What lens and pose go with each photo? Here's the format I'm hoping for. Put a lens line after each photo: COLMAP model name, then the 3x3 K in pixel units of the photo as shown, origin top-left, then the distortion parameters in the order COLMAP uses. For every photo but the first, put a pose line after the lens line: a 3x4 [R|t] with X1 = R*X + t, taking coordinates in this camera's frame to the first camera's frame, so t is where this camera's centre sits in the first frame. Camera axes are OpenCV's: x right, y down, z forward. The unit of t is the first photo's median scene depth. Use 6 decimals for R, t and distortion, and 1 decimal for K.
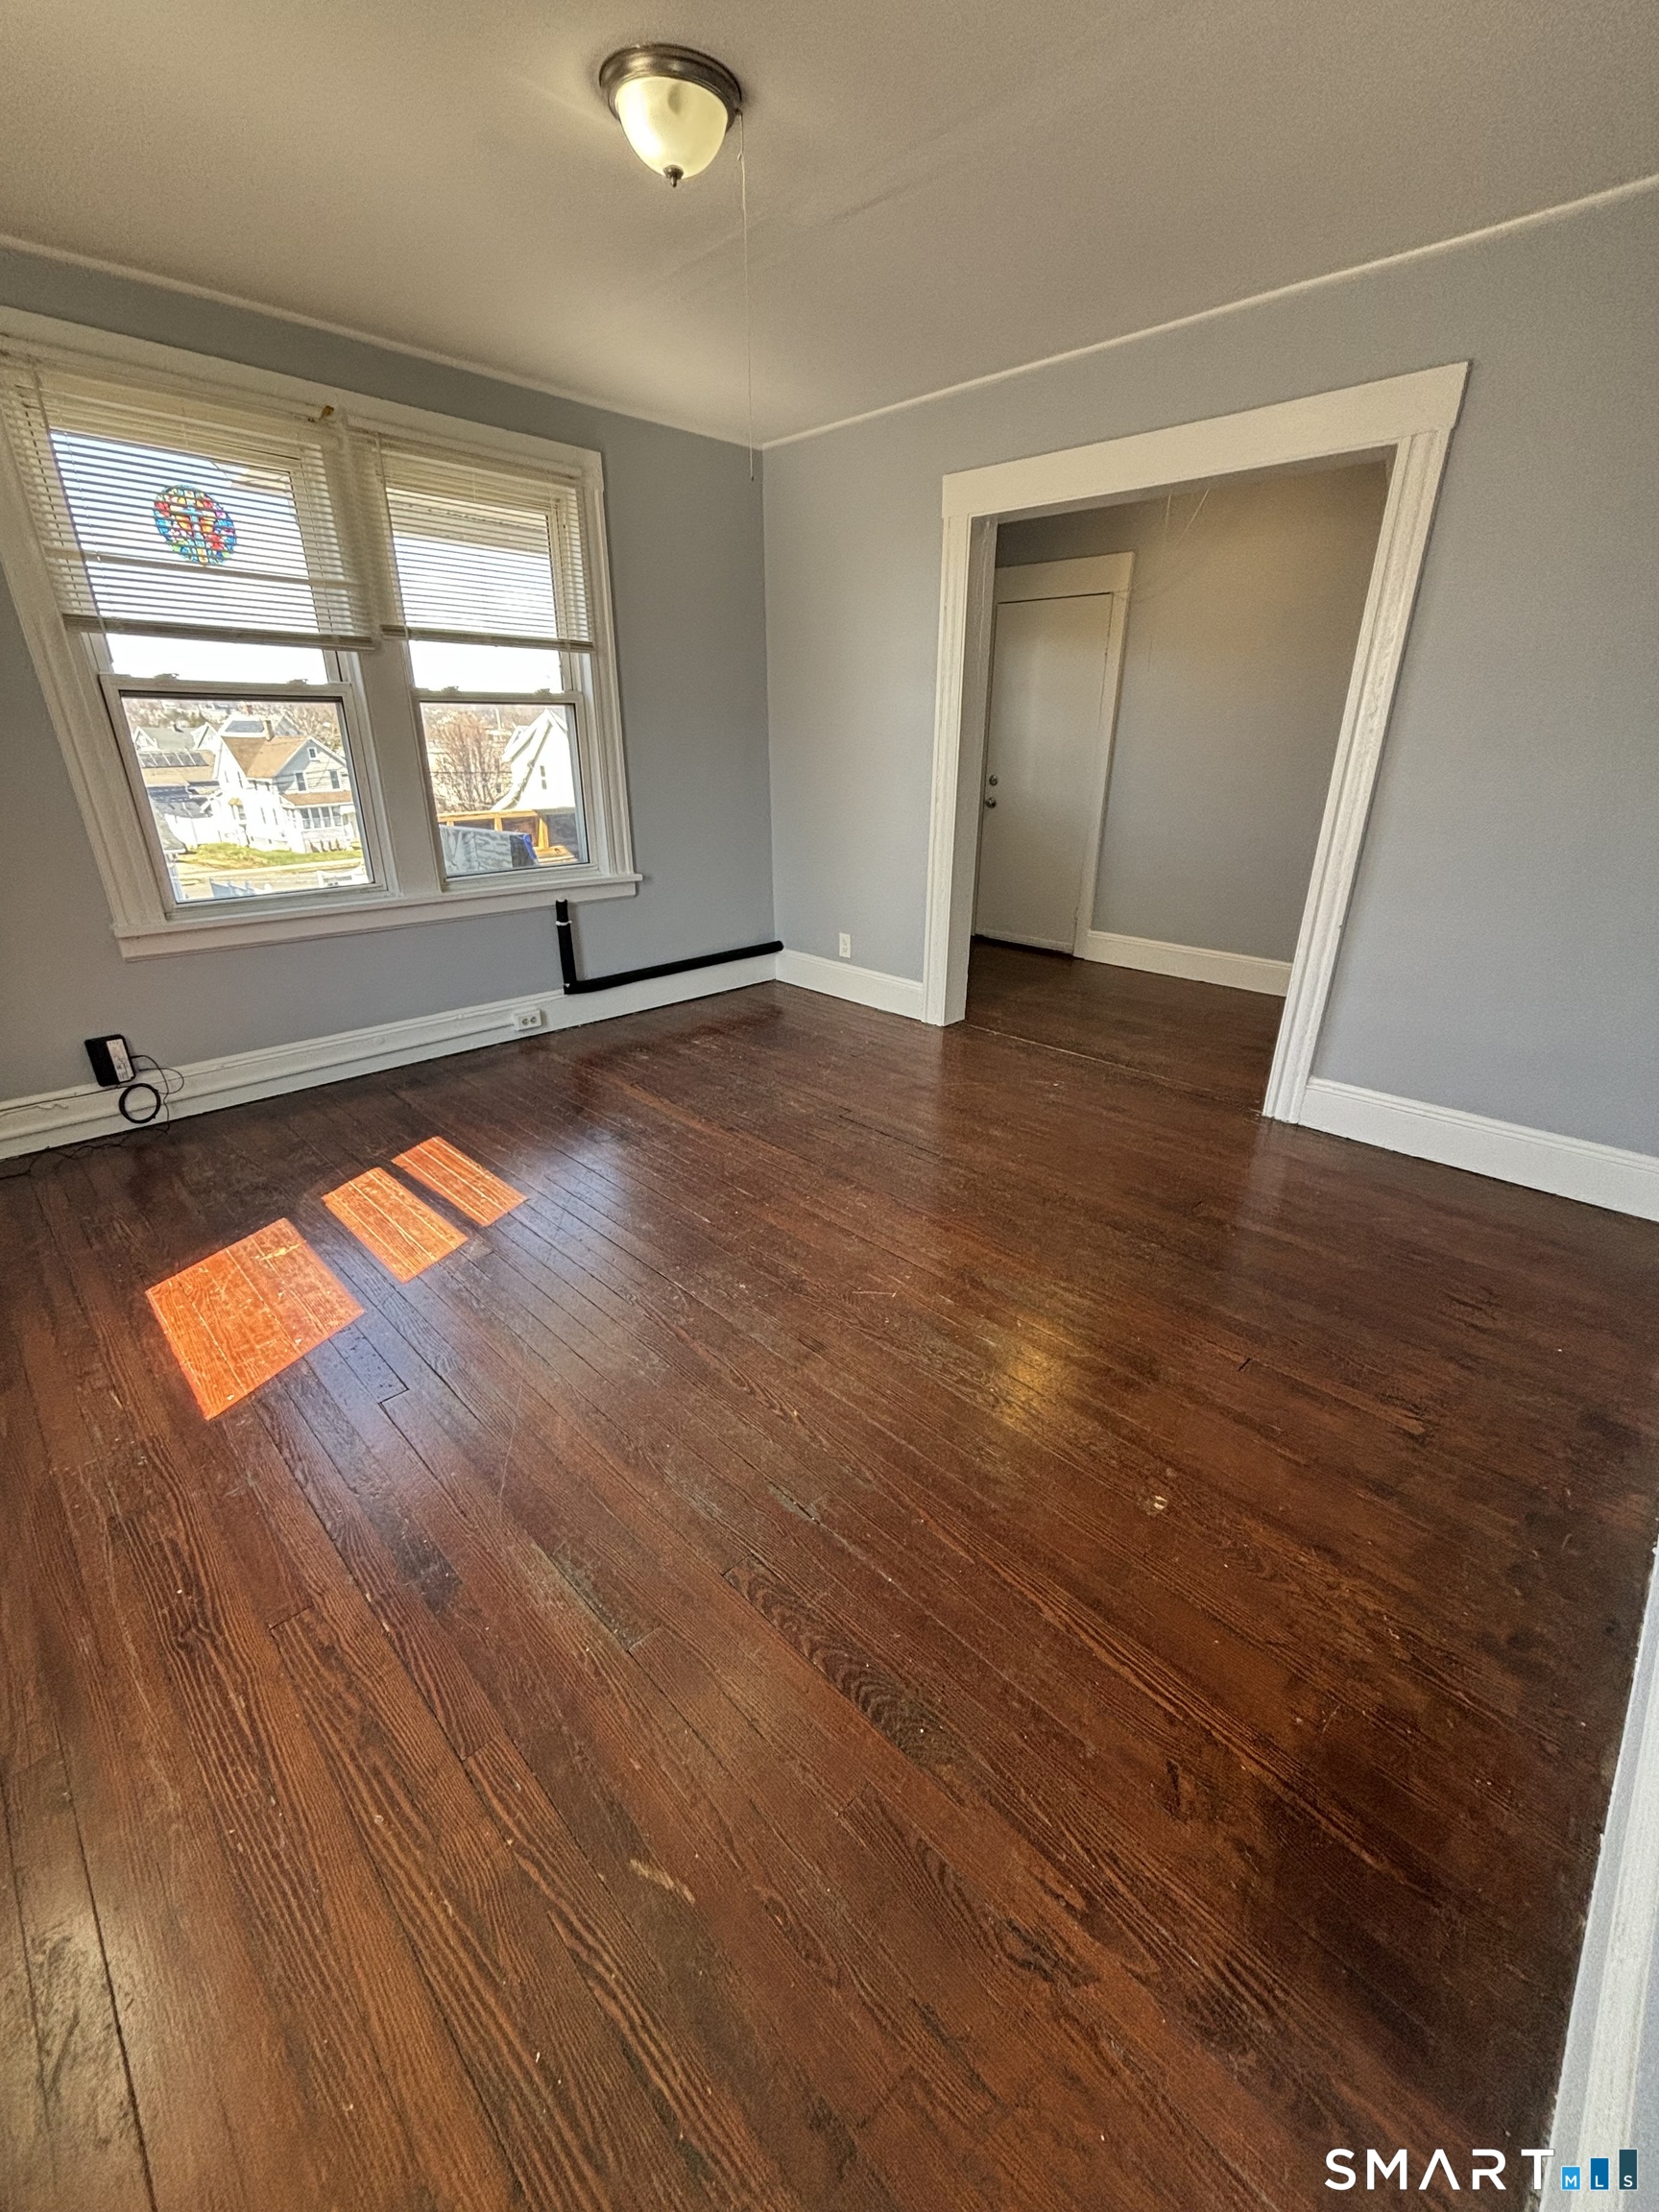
lens RADIAL K [[896.6, 0, 829.5], [0, 896.6, 1106.0], [0, 0, 1]] dist [-0.004695, -0.000369]
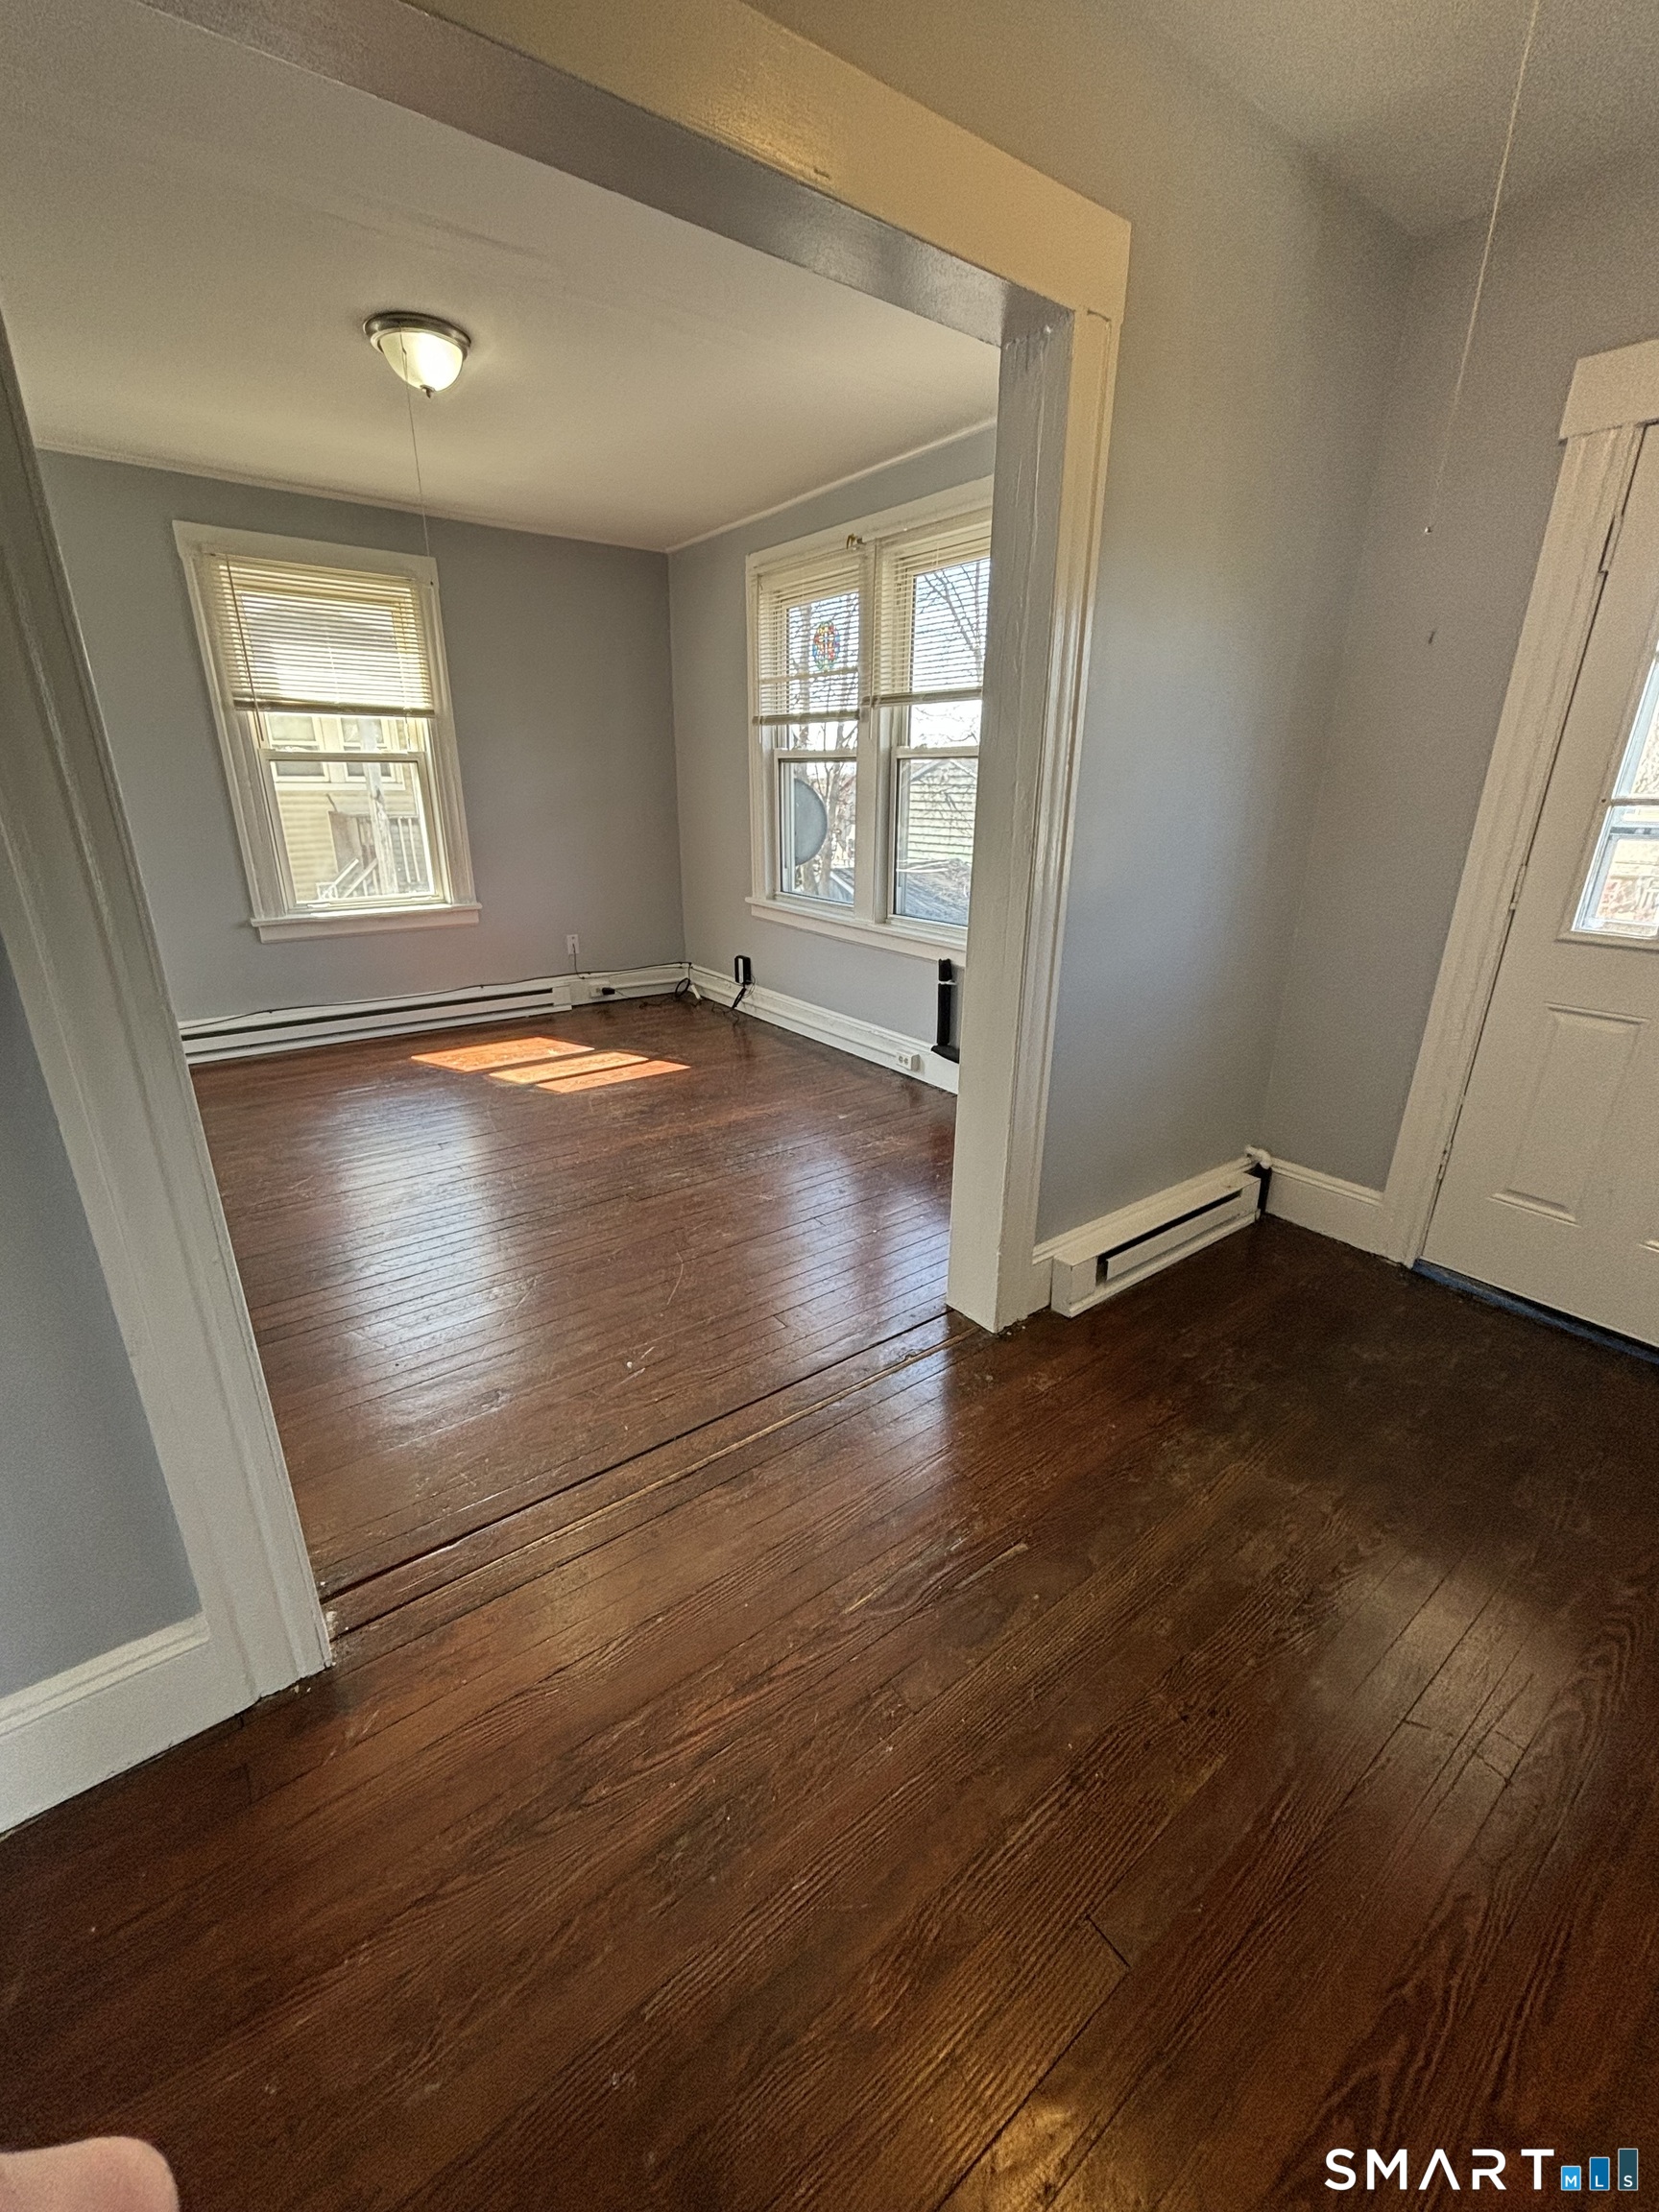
lens RADIAL K [[896.6, 0, 829.5], [0, 896.6, 1106.0], [0, 0, 1]] dist [-0.004695, -0.000369]
pose [[-0.131508, 0.331705, -0.934172, 0.859547], [-0.398030, 0.845390, 0.356213, -0.501544], [0.907897, 0.418674, 0.020853, 1.203966]]
